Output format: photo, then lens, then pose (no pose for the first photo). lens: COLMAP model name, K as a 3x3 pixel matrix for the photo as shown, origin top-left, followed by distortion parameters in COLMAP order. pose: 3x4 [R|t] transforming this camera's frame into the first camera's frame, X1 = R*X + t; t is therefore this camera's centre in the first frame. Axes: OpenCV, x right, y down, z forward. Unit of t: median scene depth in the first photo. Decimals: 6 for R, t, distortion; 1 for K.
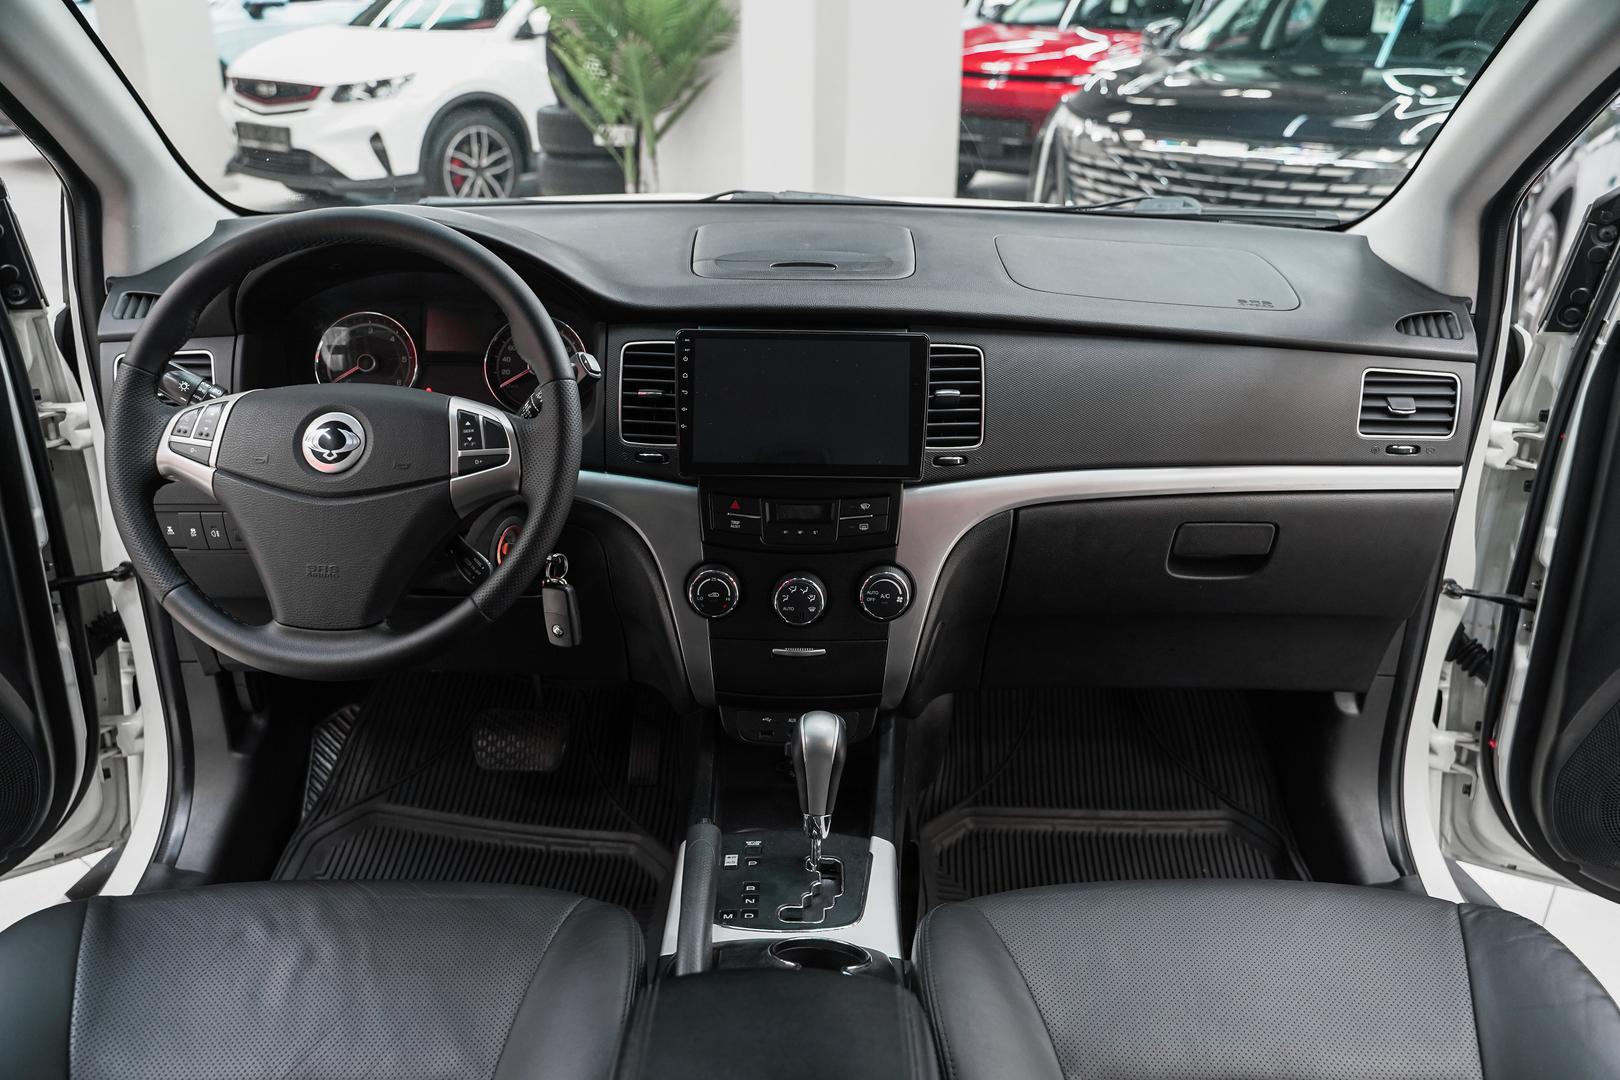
lens RADIAL K [[1272.7, 0, 801.6], [0, 1272.7, 534.7], [0, 0, 1]] dist [-0.015930, 0.001560]
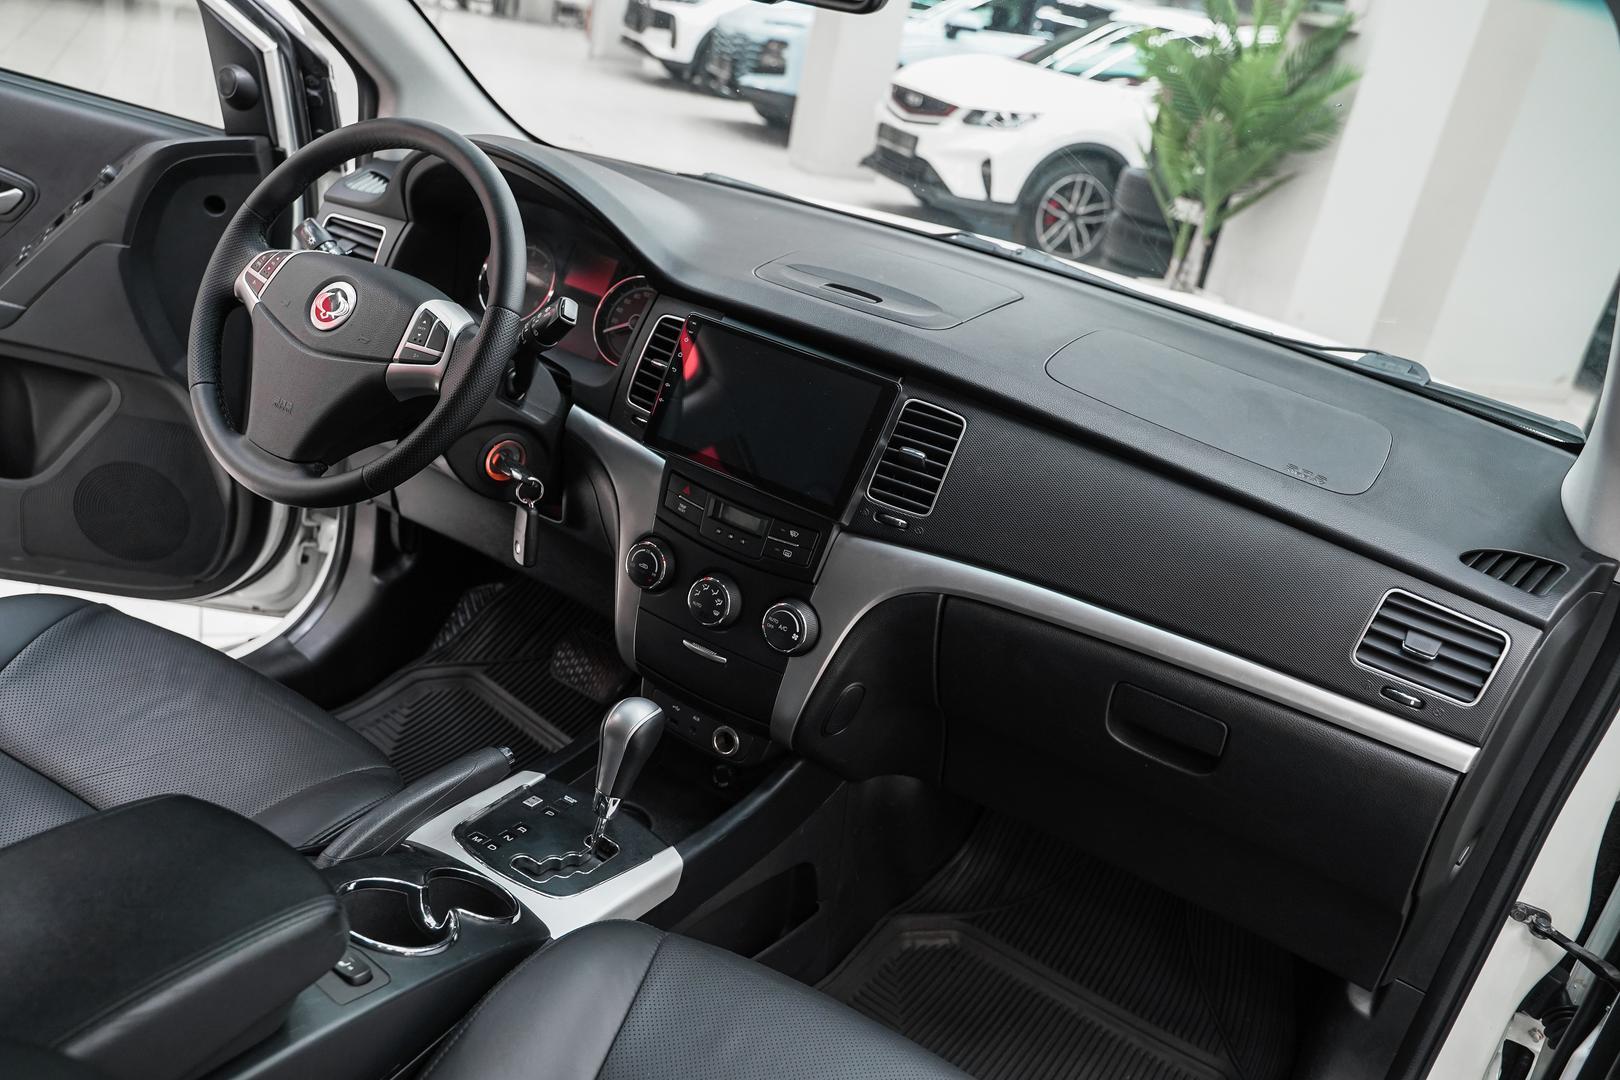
lens RADIAL K [[1272.7, 0, 801.6], [0, 1272.7, 534.7], [0, 0, 1]] dist [-0.015930, 0.001560]
pose [[0.847024, 0.336606, -0.411396, 0.453738], [-0.353901, 0.934588, 0.036037, -0.058509], [0.396616, 0.115070, 0.910744, 0.108971]]
